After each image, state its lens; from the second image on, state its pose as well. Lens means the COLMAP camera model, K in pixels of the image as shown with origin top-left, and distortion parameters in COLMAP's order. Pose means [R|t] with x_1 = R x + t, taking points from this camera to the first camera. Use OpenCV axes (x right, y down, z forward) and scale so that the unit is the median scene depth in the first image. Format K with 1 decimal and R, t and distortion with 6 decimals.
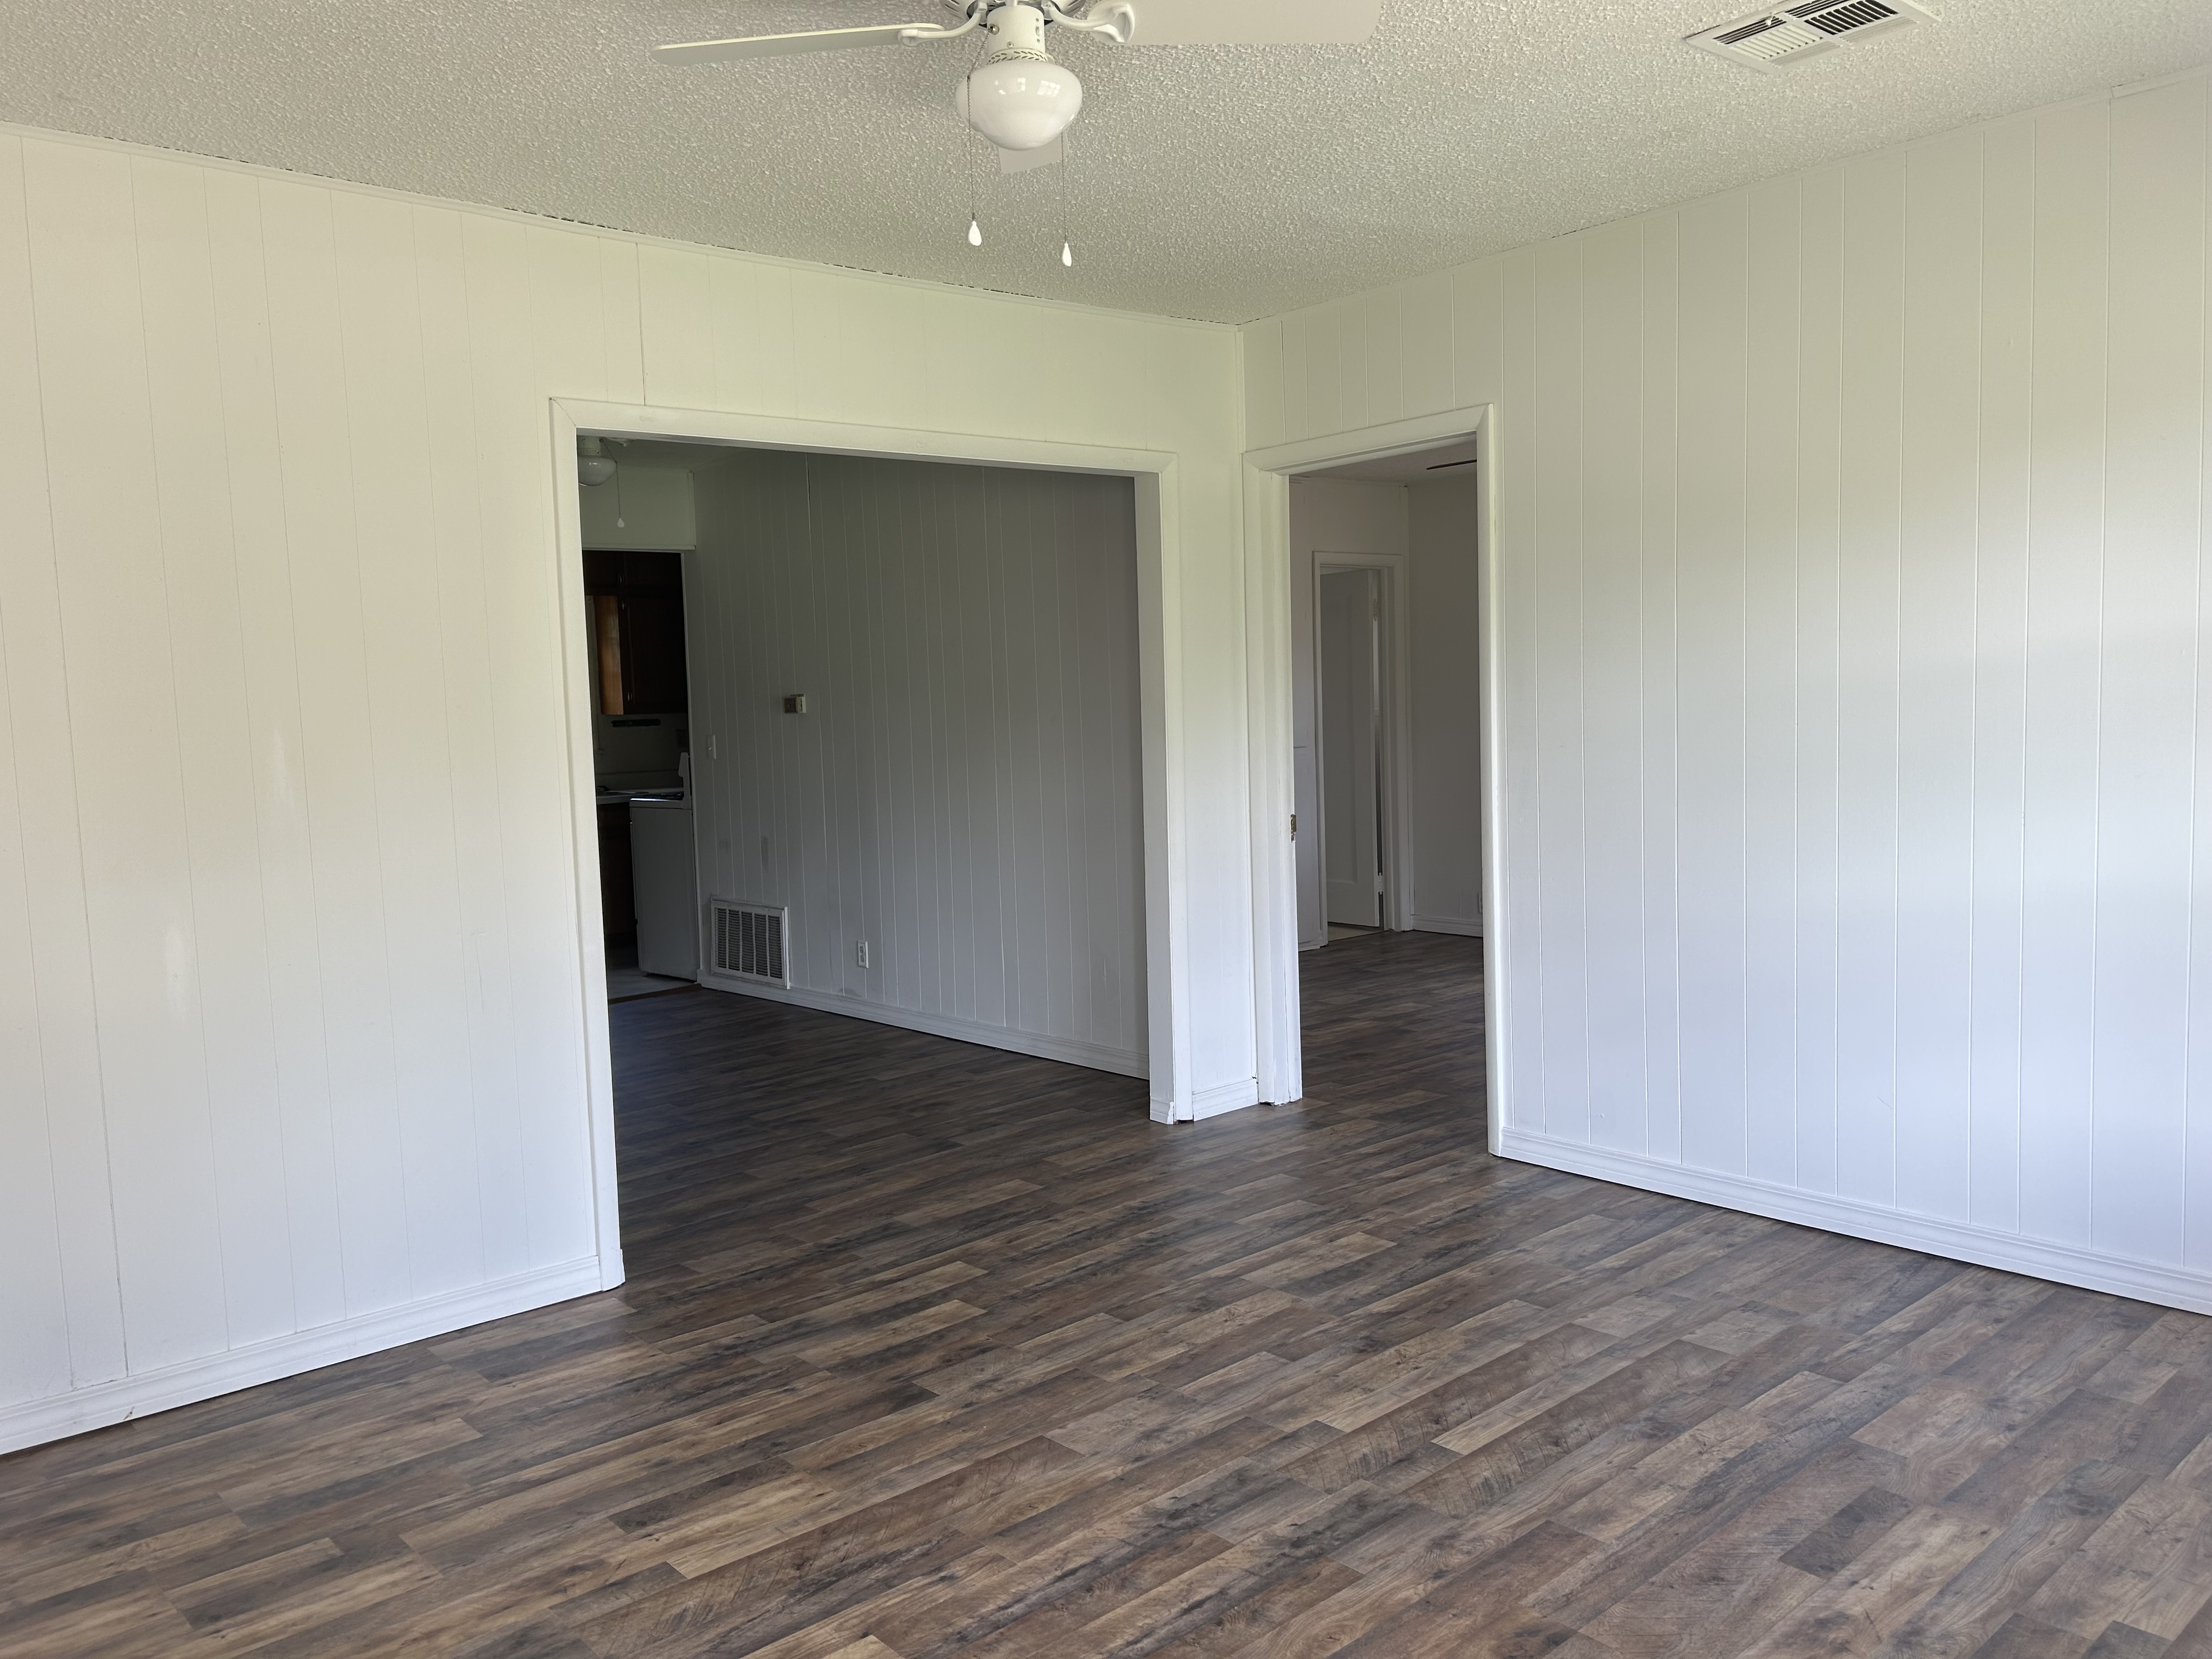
lens RADIAL K [[1673.6, 0, 1113.8], [0, 1673.6, 828.6], [0, 0, 1]] dist [0.055011, -0.041900]
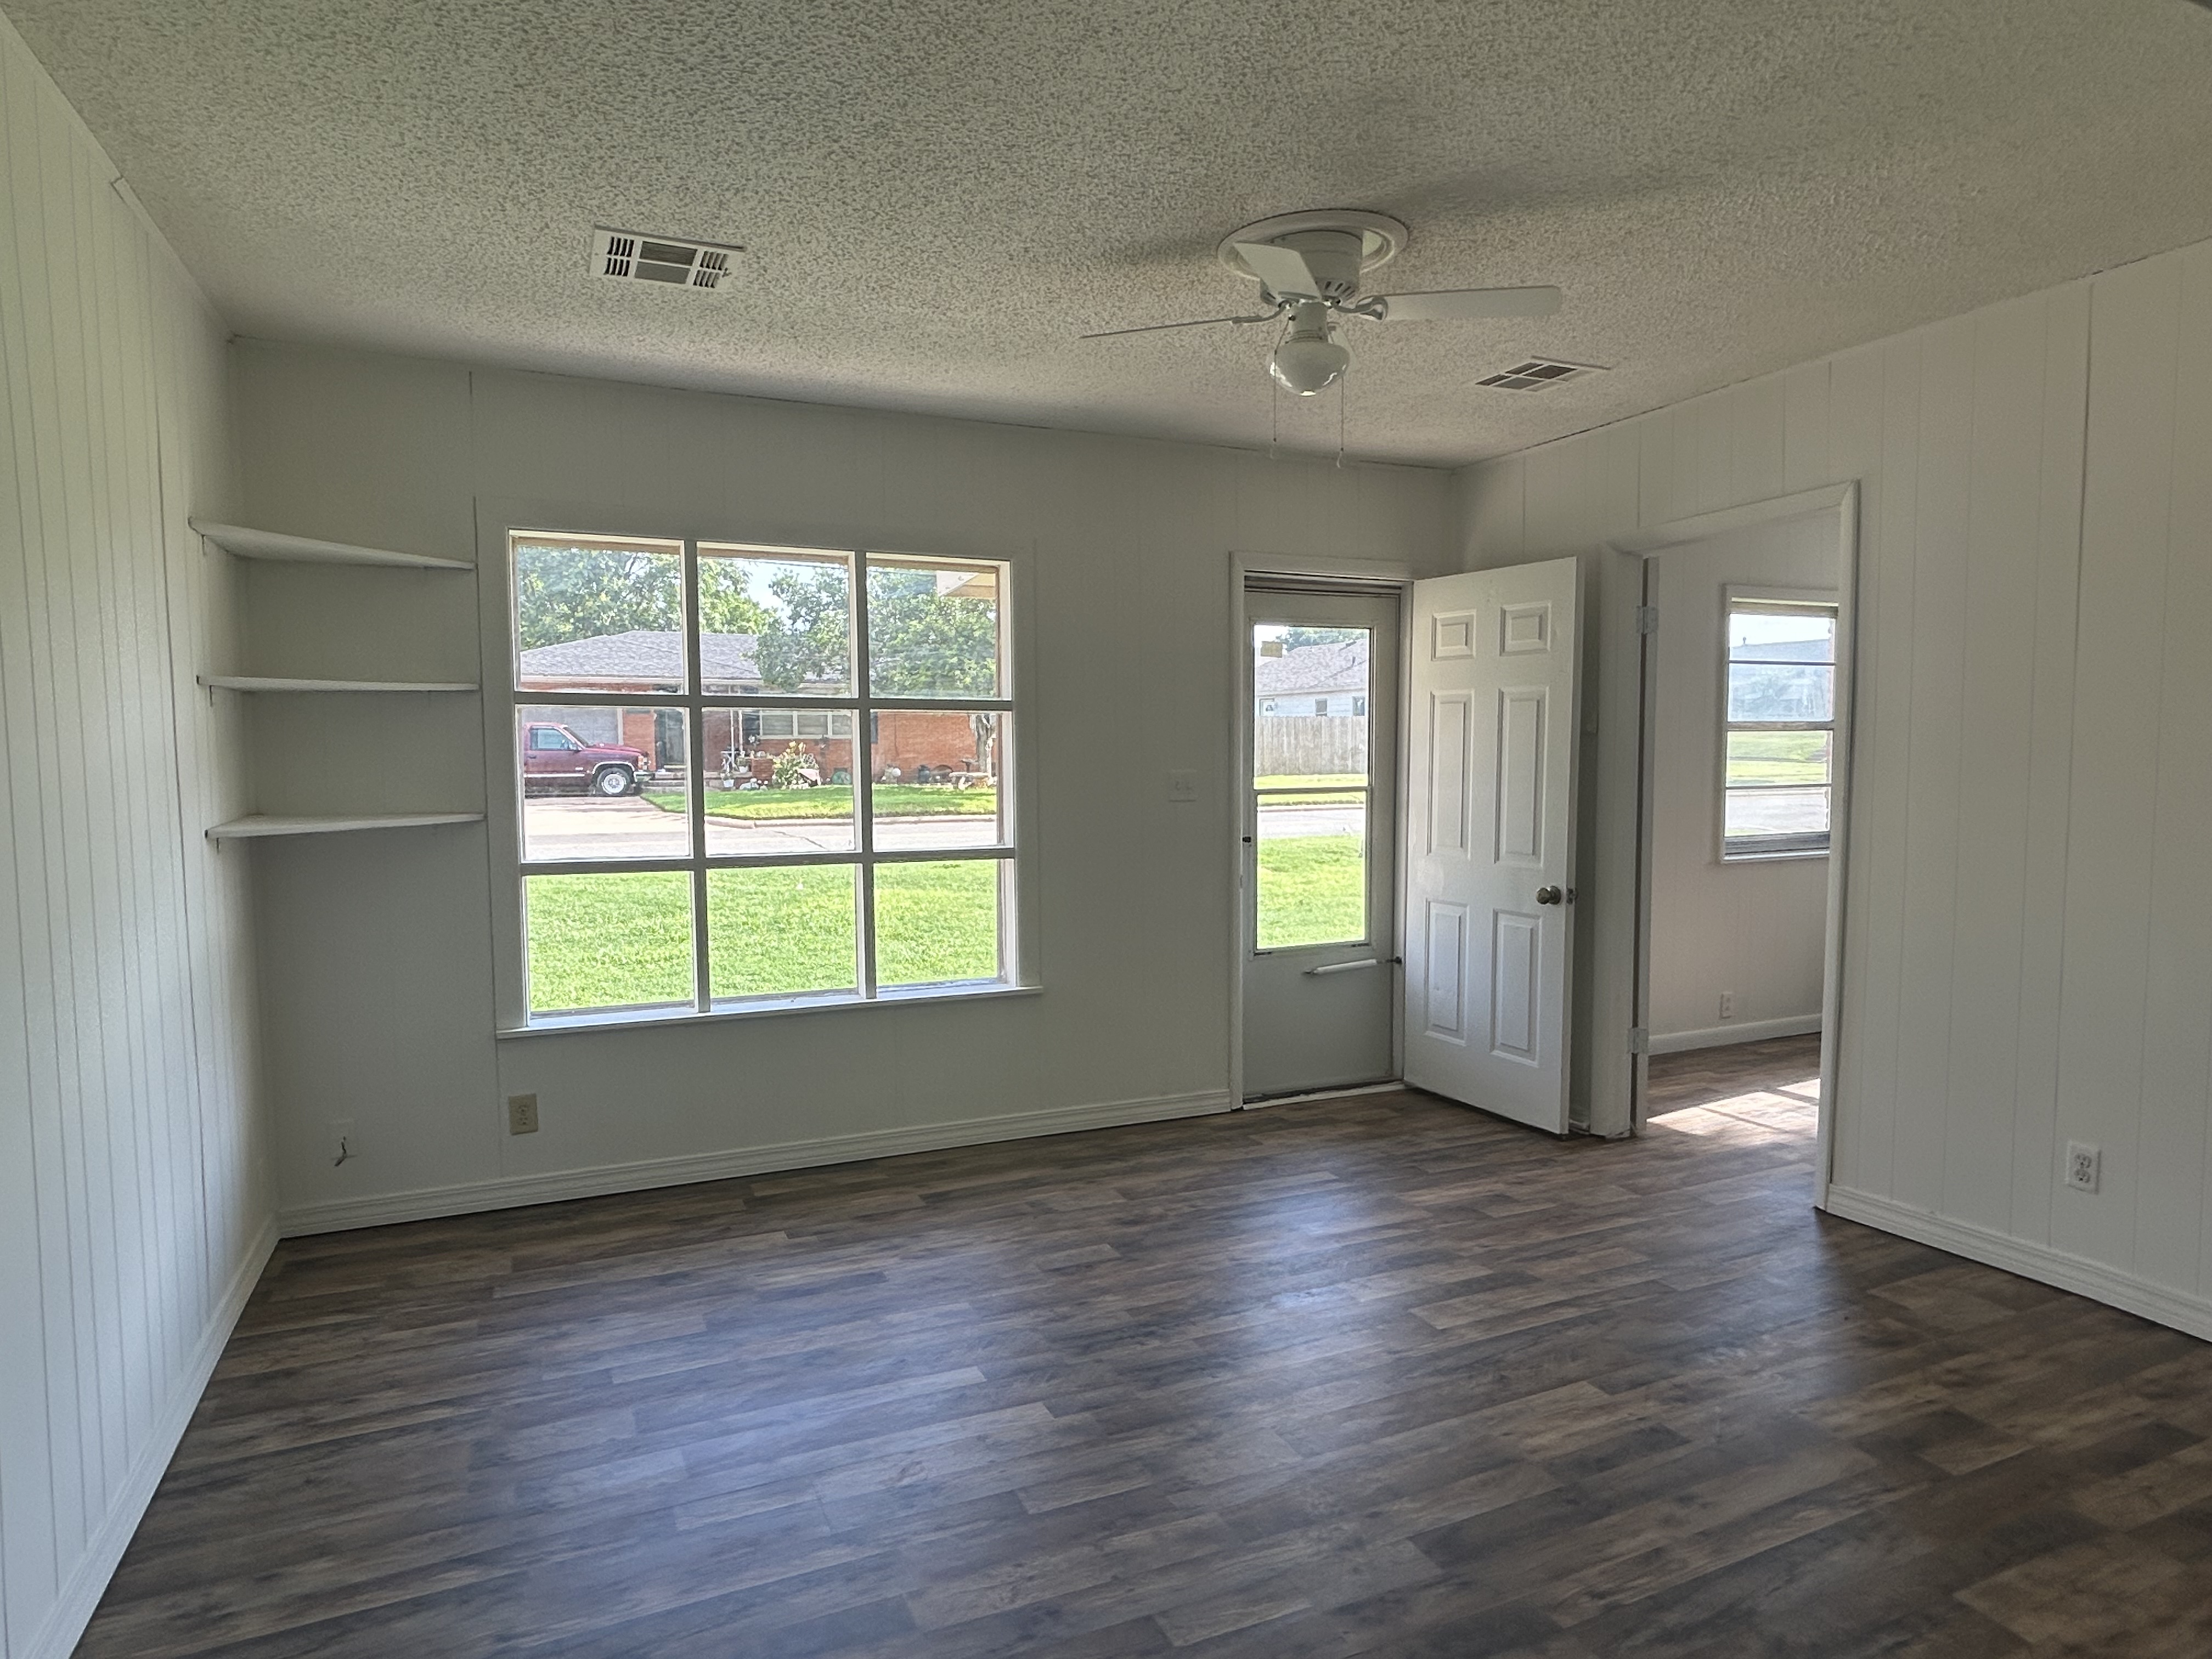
lens RADIAL K [[1288.9, 0, 1096.6], [0, 1288.9, 825.2], [0, 0, 1]] dist [0.002042, 0.002422]
pose [[-0.950849, 0.021502, 0.308908, -0.159633], [0.064706, 0.989360, 0.130304, -0.129939], [-0.302819, 0.143888, -0.942124, 1.573776]]
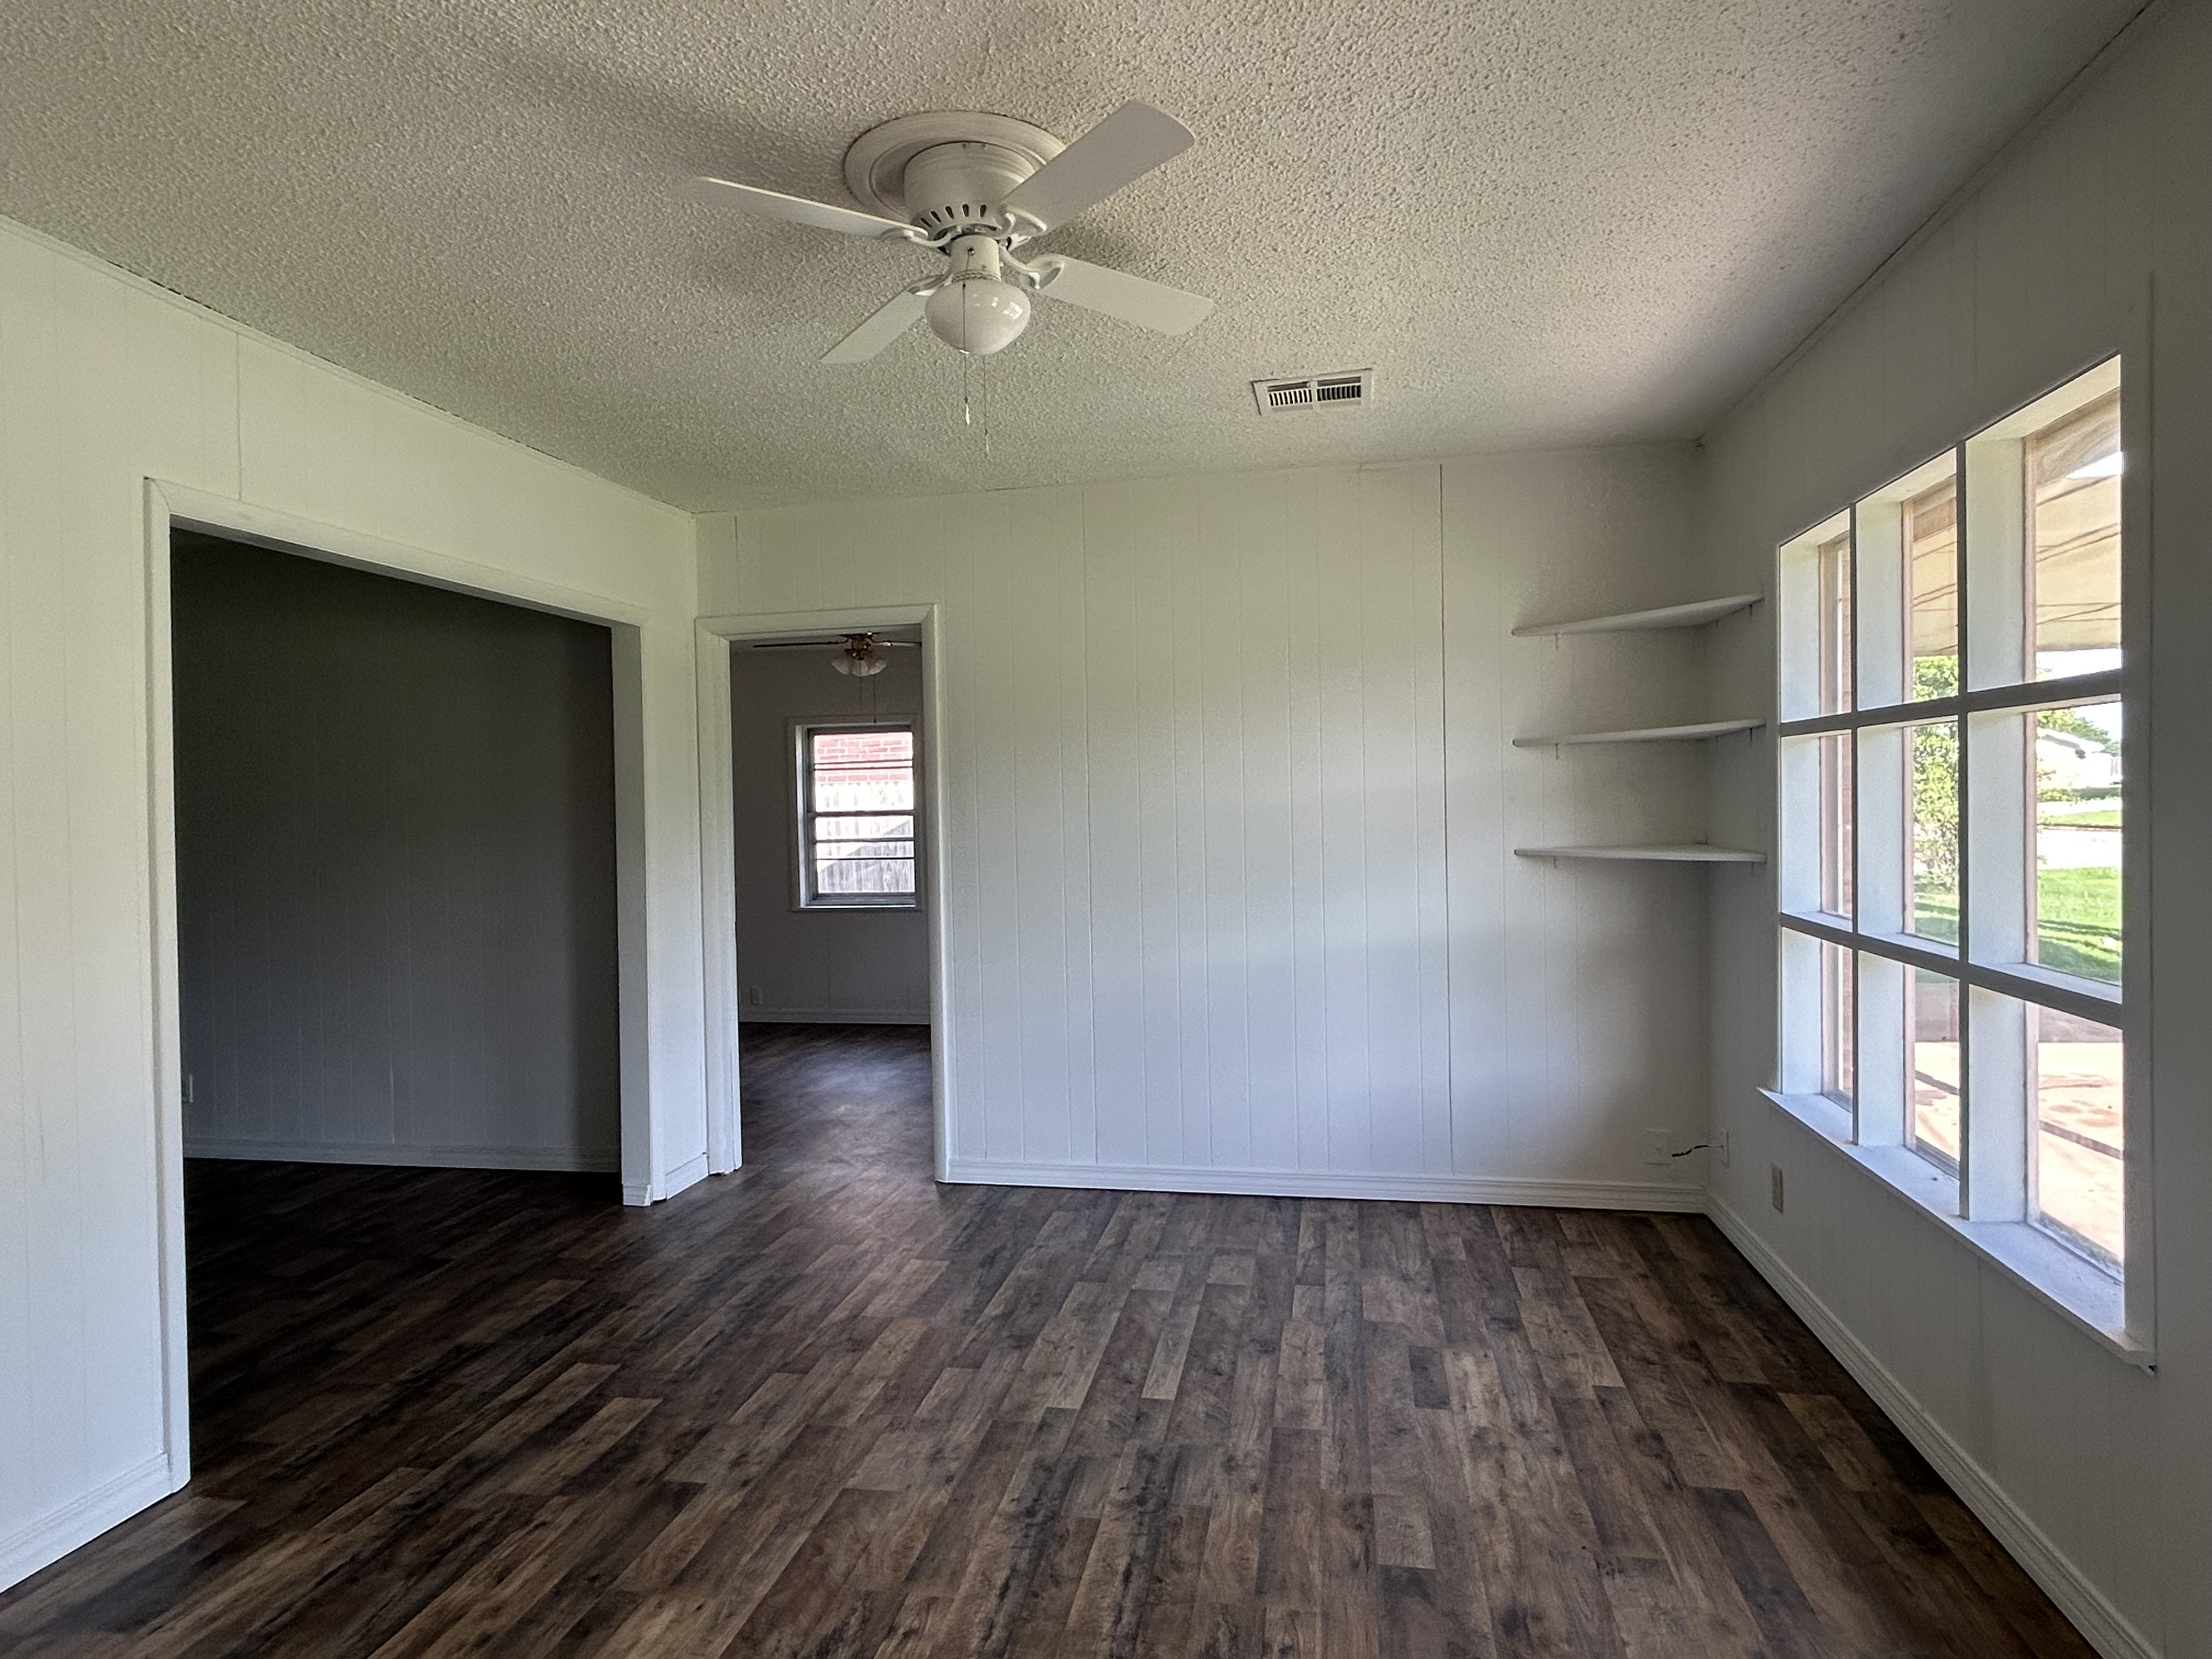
lens RADIAL K [[1288.9, 0, 1093.9], [0, 1288.9, 821.0], [0, 0, 1]] dist [0.002042, 0.002422]
pose [[0.796091, 0.012883, 0.605039, -0.384250], [0.042582, 0.996103, -0.077238, 0.001756], [-0.603677, 0.087252, 0.792440, 0.183978]]
